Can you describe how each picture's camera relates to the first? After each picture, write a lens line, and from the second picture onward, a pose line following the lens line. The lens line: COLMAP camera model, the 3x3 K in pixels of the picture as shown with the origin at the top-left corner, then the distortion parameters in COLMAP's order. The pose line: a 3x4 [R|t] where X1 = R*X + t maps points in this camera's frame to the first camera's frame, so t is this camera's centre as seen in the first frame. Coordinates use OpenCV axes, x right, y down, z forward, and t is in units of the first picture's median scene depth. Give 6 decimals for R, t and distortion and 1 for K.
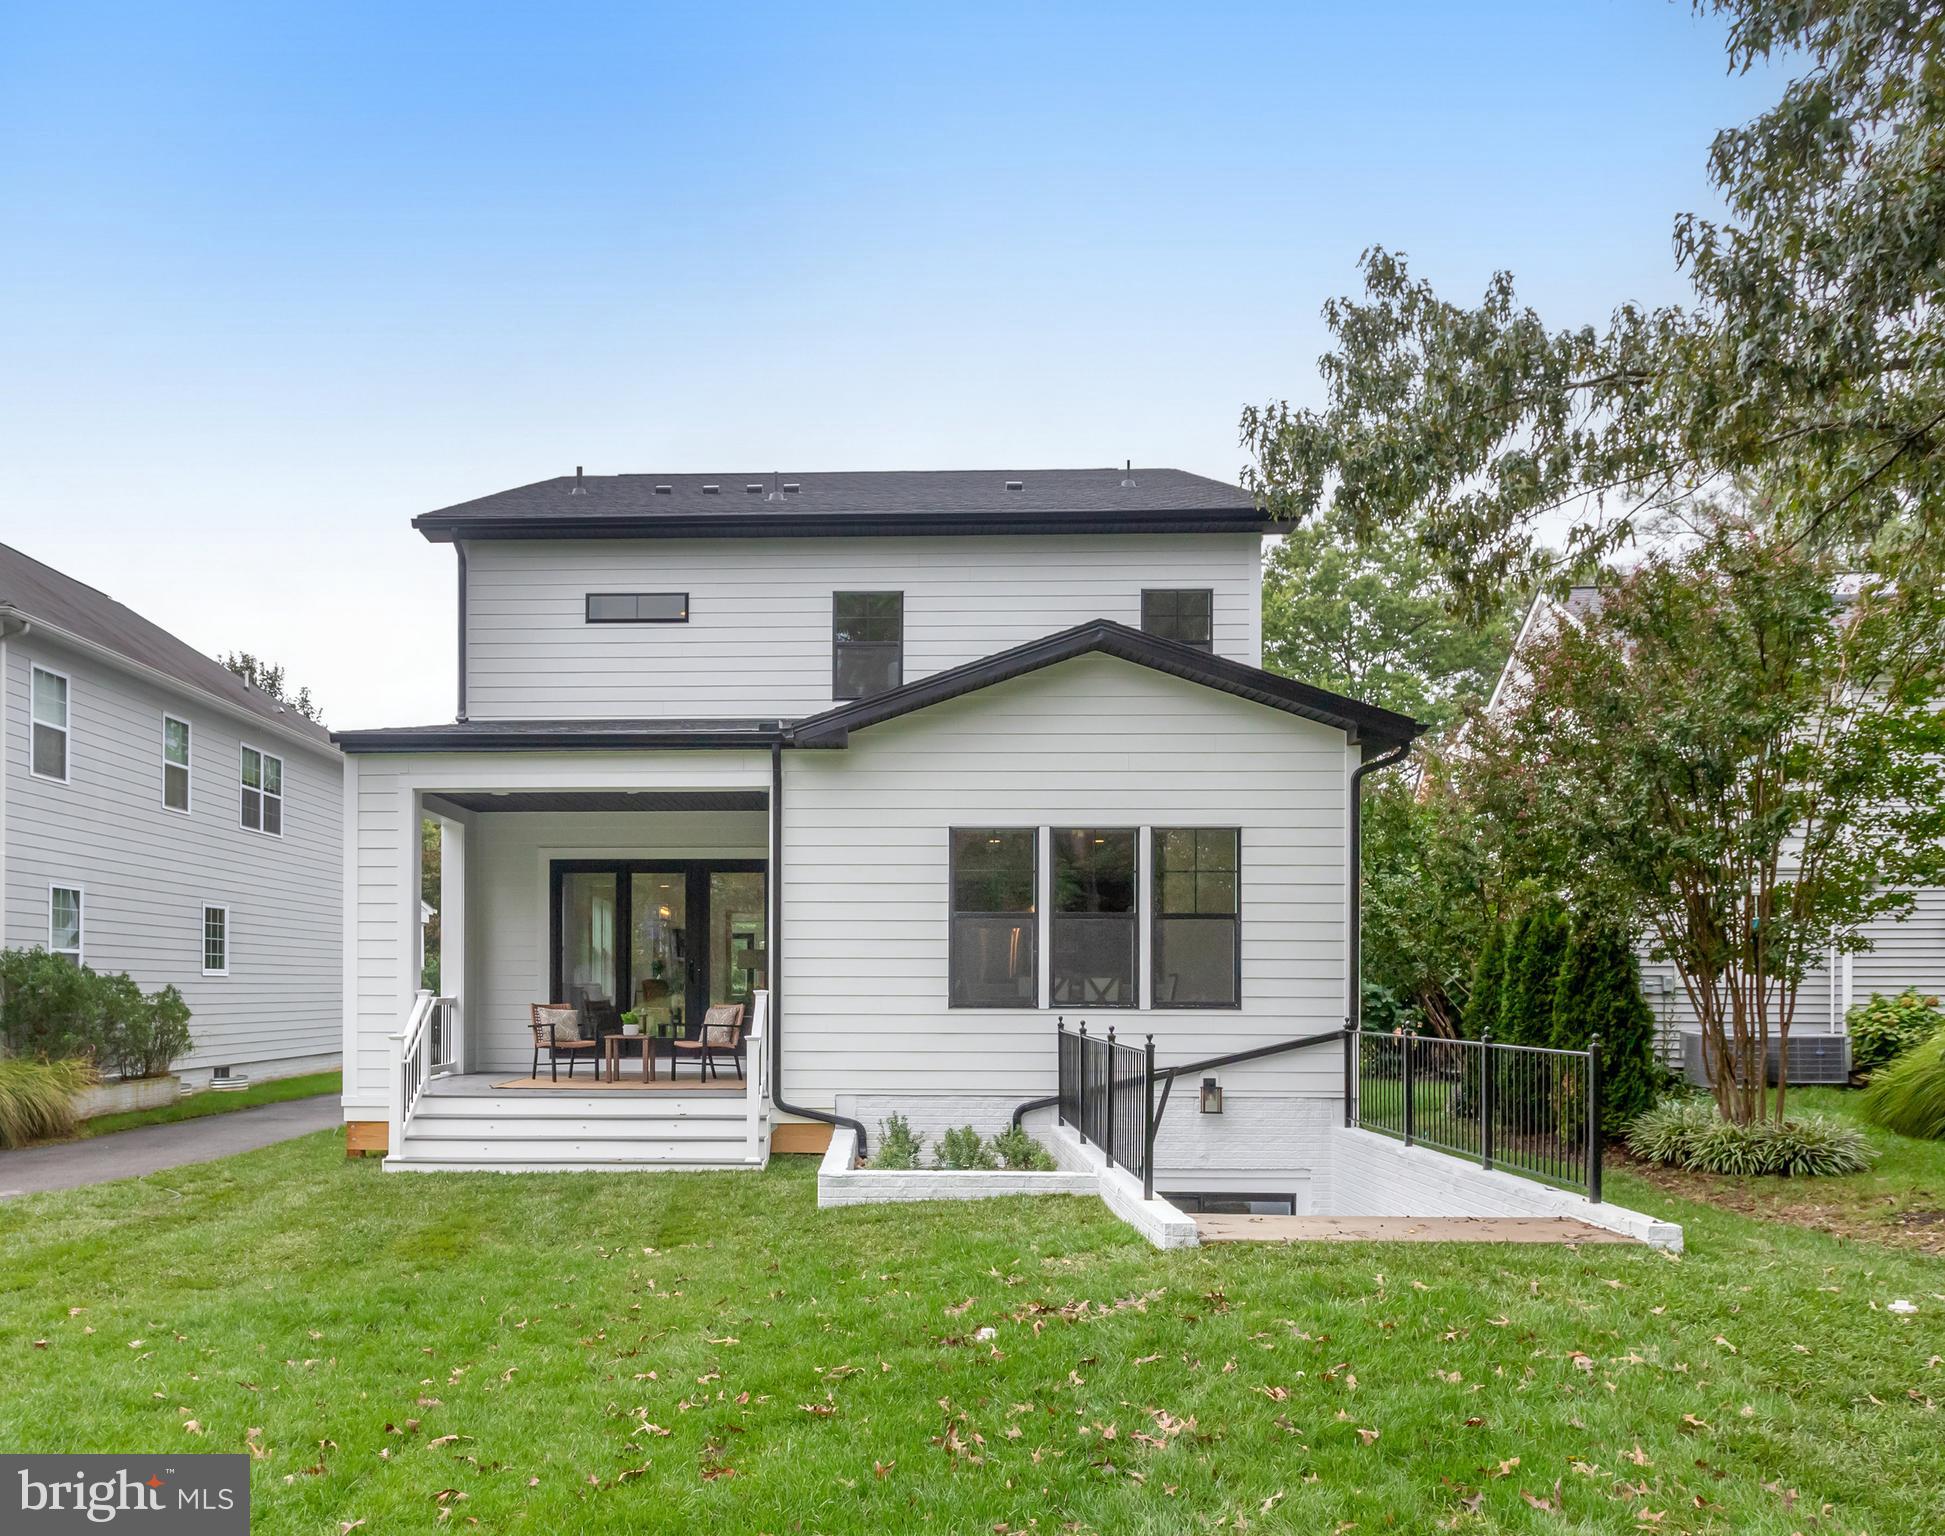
lens RADIAL K [[1407.5, 0, 839.2], [0, 1407.5, 970.8], [0, 0, 1]] dist [-0.002209, 0.005588]
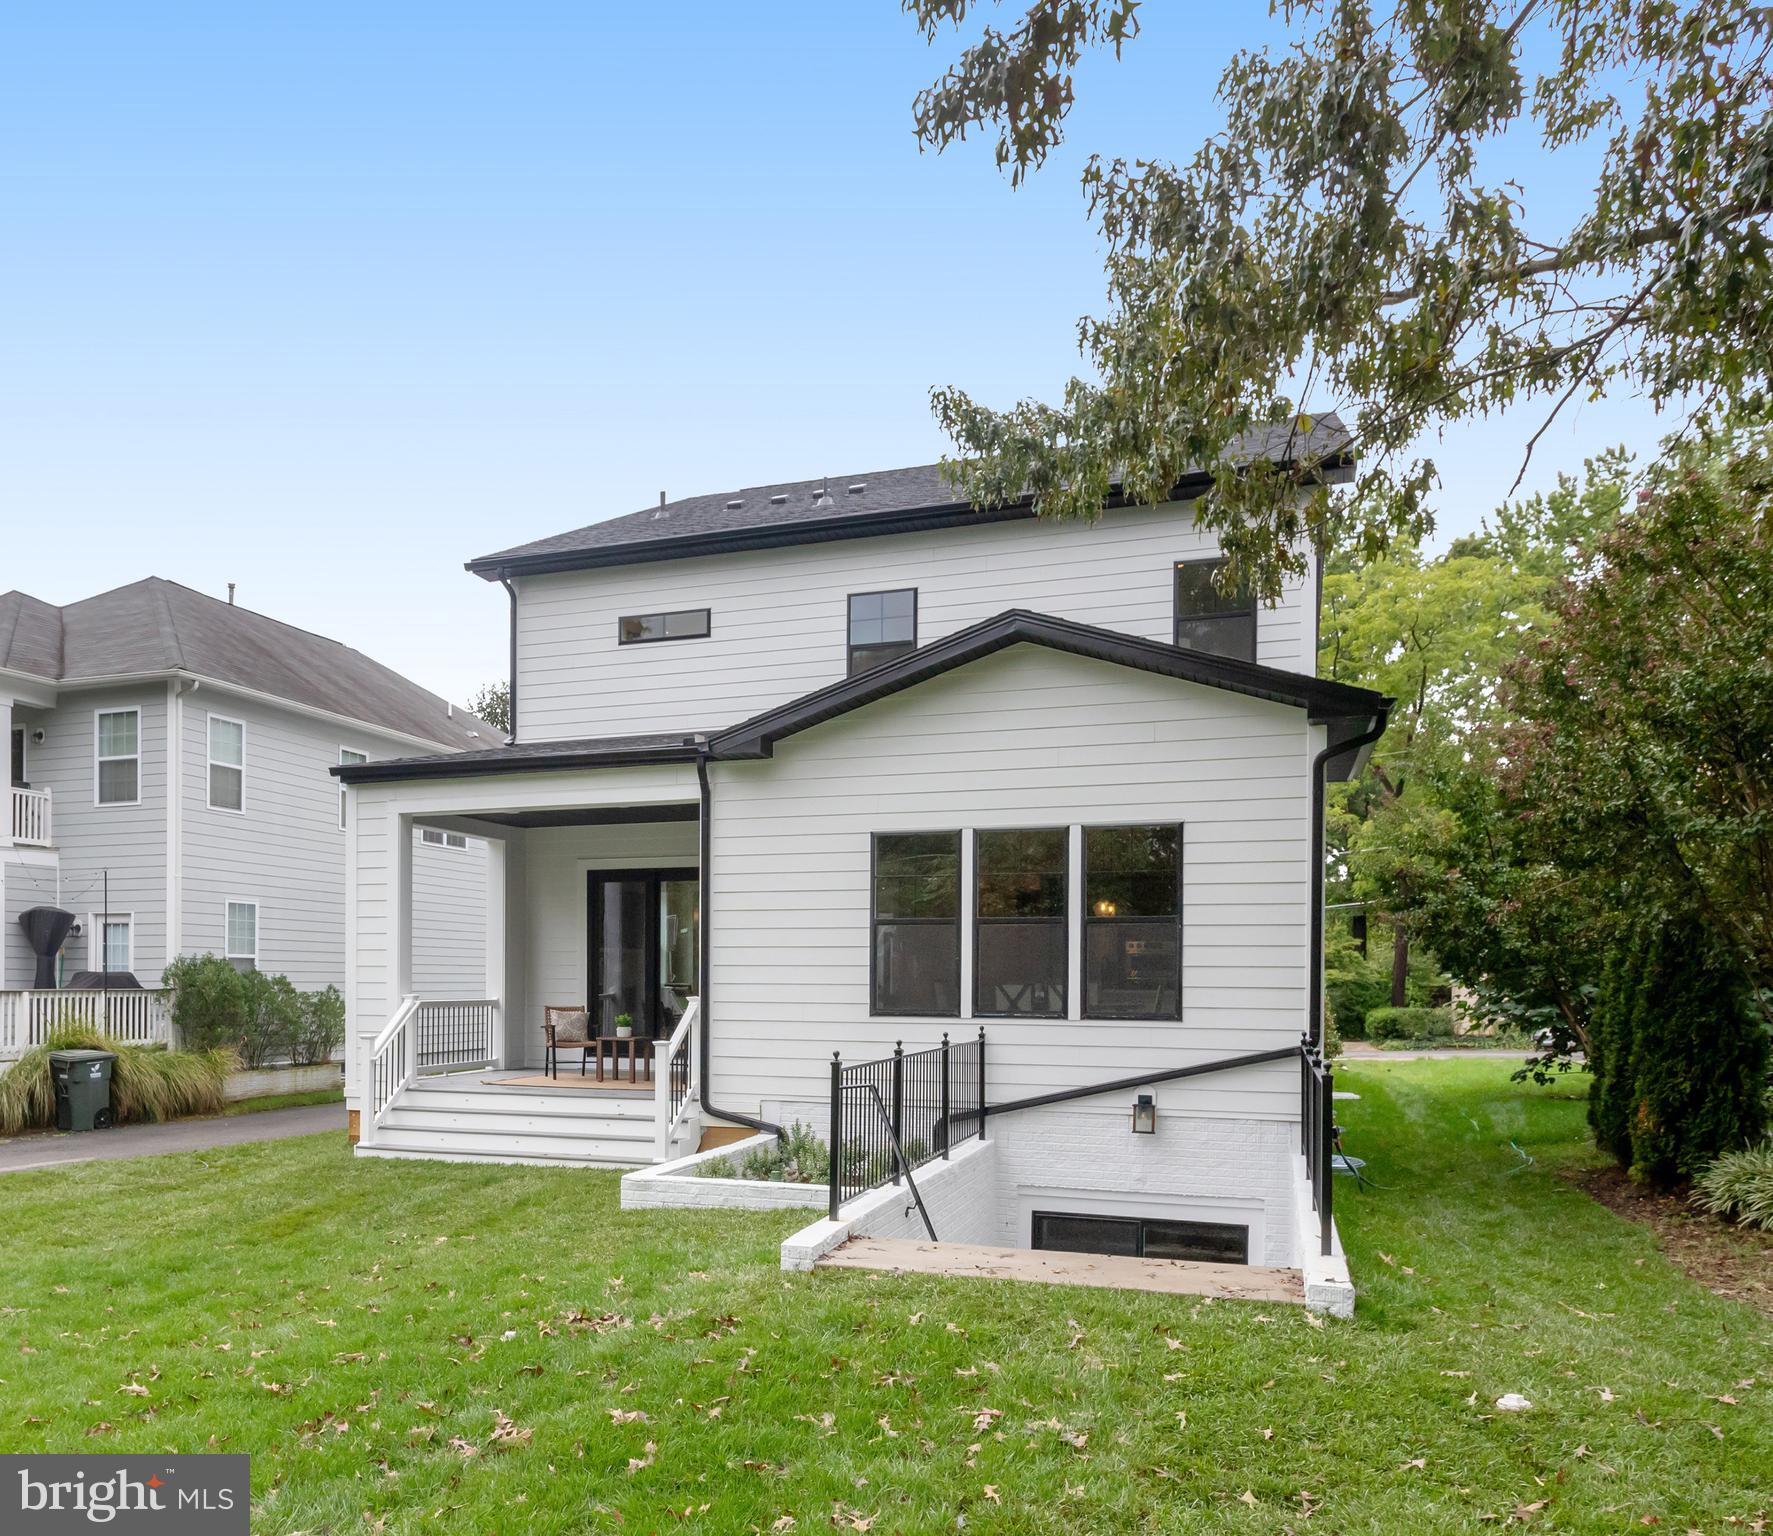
lens RADIAL K [[1405.9, 0, 675.5], [0, 1405.9, 972.7], [0, 0, 1]] dist [-0.011197, 0.010626]
pose [[0.940389, 0.001290, -0.340099, 0.283767], [0.000585, 0.999985, 0.005409, -0.009263], [0.340101, -0.005285, 0.940374, 0.028408]]
